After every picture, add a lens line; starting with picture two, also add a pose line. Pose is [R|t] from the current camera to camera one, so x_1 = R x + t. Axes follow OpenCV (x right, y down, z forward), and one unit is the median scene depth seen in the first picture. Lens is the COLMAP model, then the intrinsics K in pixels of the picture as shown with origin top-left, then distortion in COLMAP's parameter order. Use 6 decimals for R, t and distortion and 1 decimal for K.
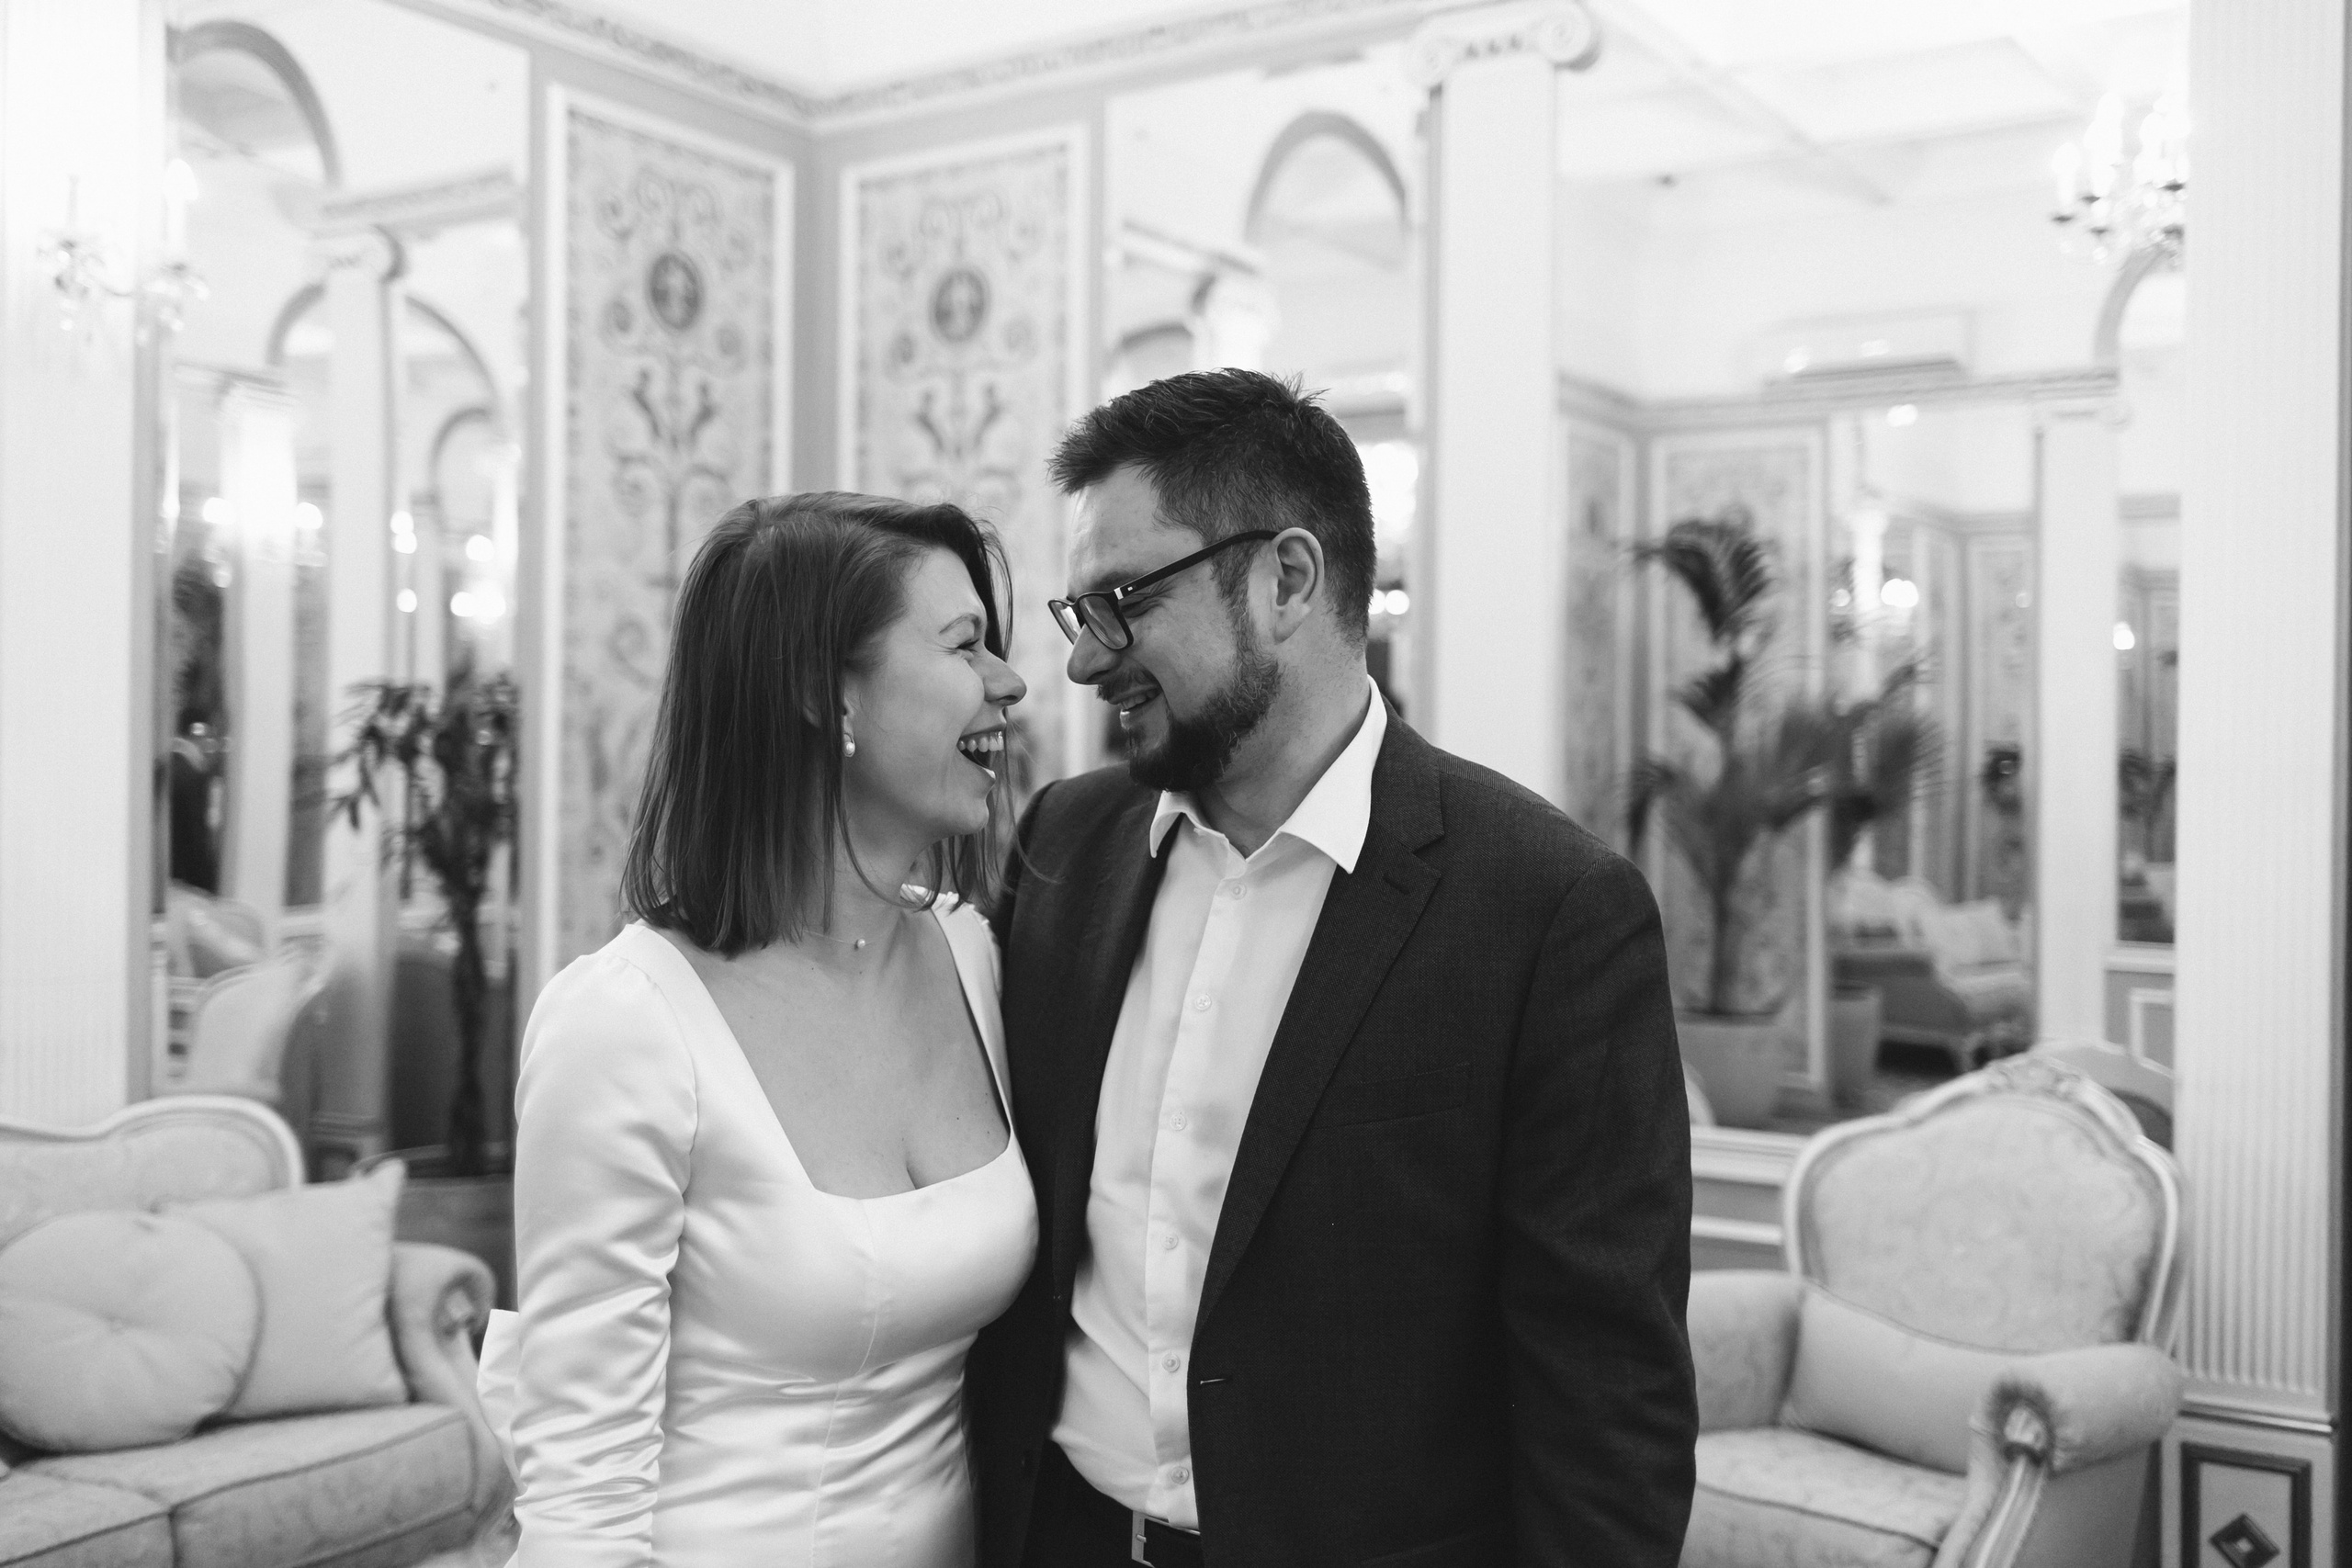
lens RADIAL K [[2110.4, 0, 1176.0], [0, 2110.4, 784.0], [0, 0, 1]] dist [0.010718, 0.000514]
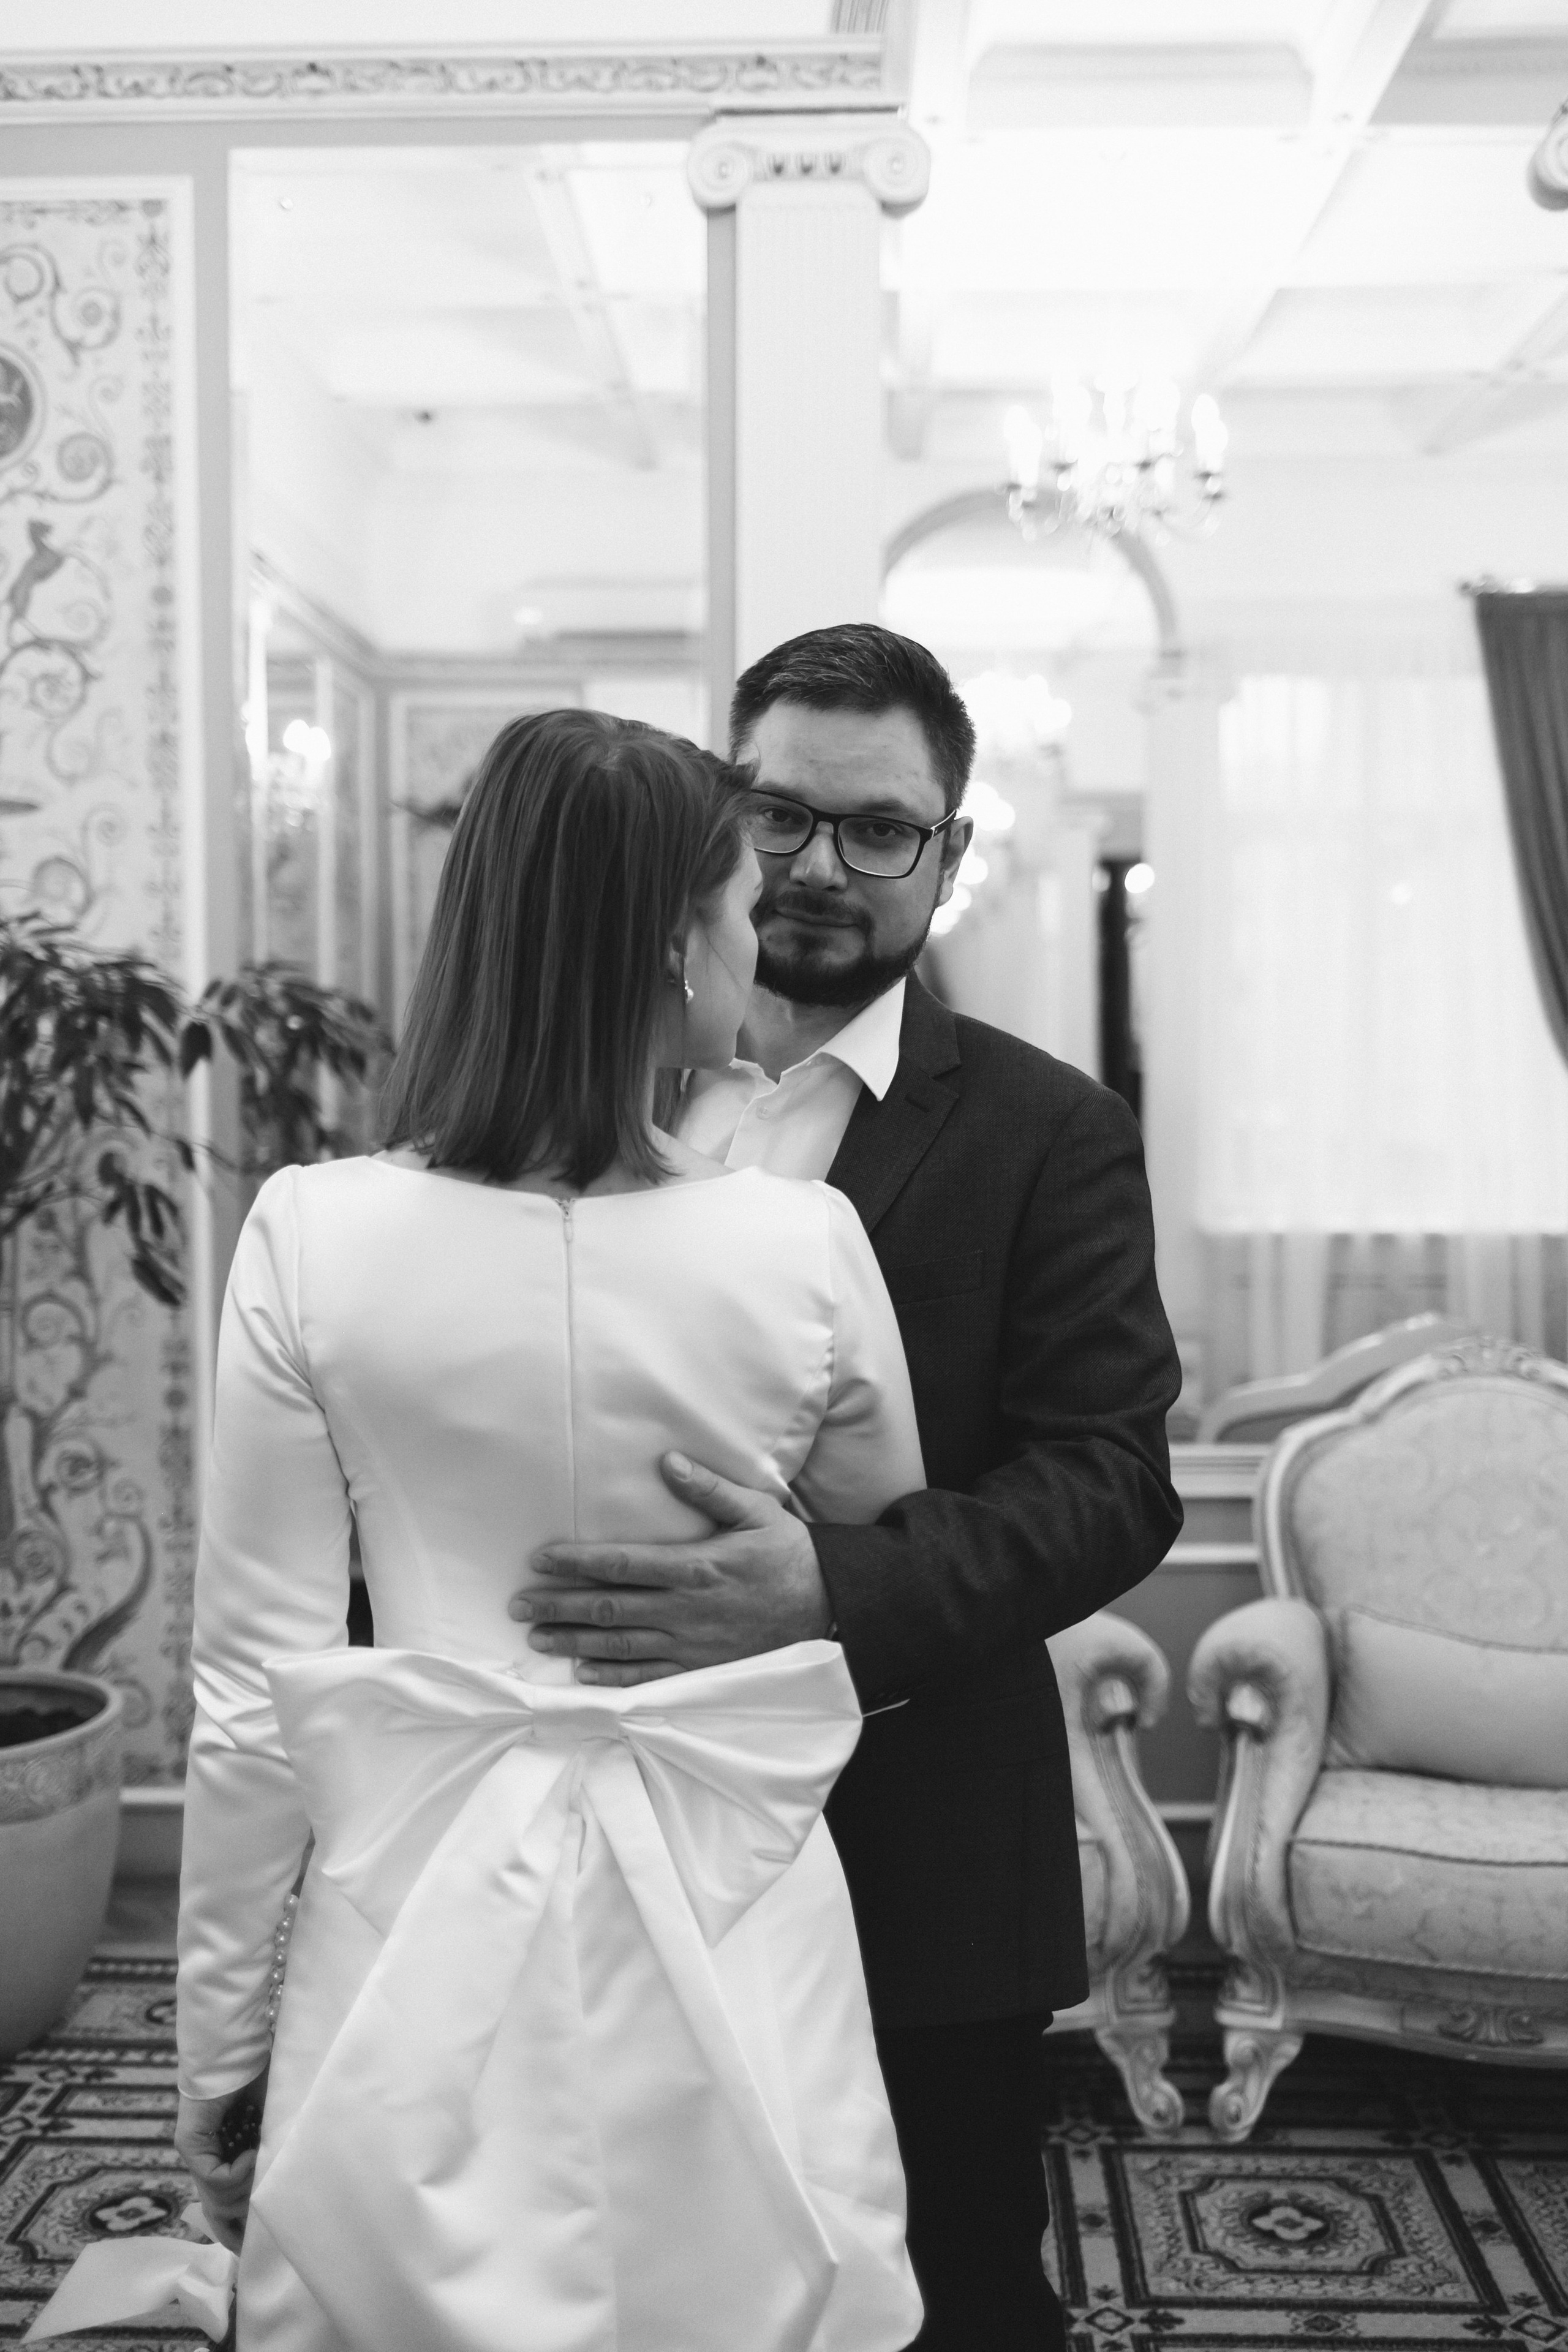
lens RADIAL K [[2110.6, 0, 784.0], [0, 2110.6, 1176.0], [0, 0, 1]] dist [0.010718, 0.000514]
pose [[0.865159, -0.039584, 0.499933, -0.283607], [0.012263, 0.998252, 0.057818, -0.003242], [-0.501347, -0.043891, 0.864132, 0.270313]]
